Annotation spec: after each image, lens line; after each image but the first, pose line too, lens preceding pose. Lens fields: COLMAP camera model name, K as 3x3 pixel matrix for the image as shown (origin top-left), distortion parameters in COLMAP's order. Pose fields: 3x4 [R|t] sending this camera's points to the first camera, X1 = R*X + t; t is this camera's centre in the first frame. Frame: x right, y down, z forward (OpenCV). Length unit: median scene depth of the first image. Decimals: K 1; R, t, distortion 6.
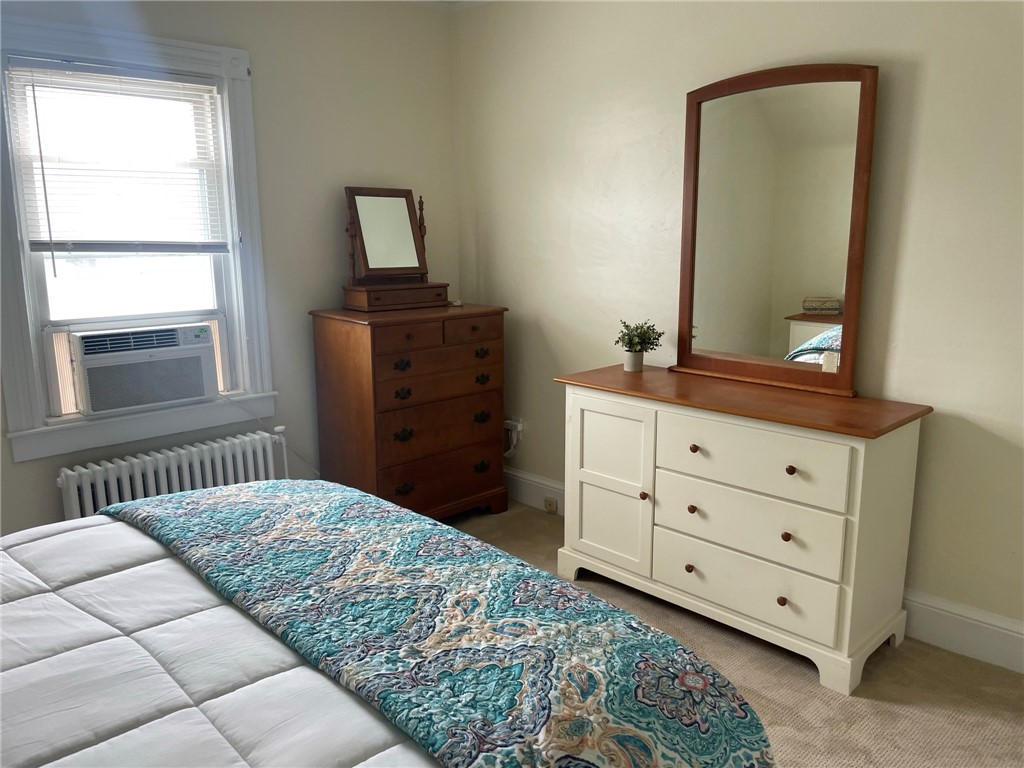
lens RADIAL K [[772.0, 0, 512.0], [0, 772.0, 384.0], [0, 0, 1]] dist [0.097970, -0.128512]
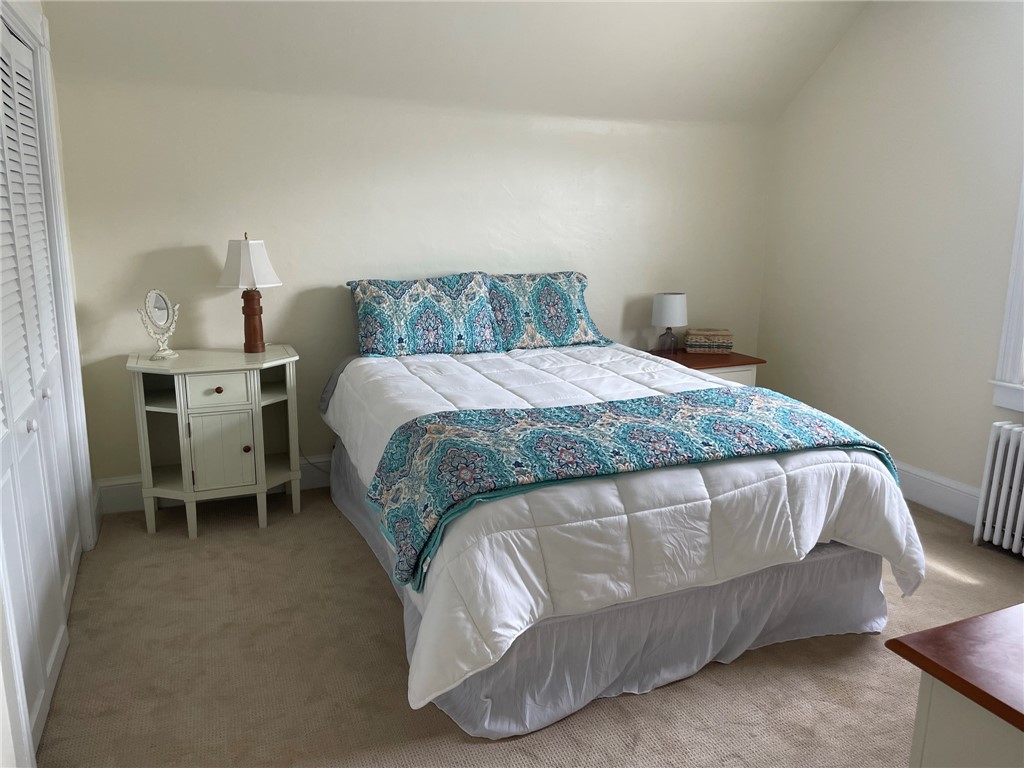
lens RADIAL K [[772.0, 0, 512.0], [0, 772.0, 384.0], [0, 0, 1]] dist [0.097970, -0.128512]
pose [[-0.364073, 0.206371, -0.908219, 1.530946], [-0.188301, 0.938696, 0.288779, -0.296174], [0.912137, 0.276155, -0.302894, 1.378622]]
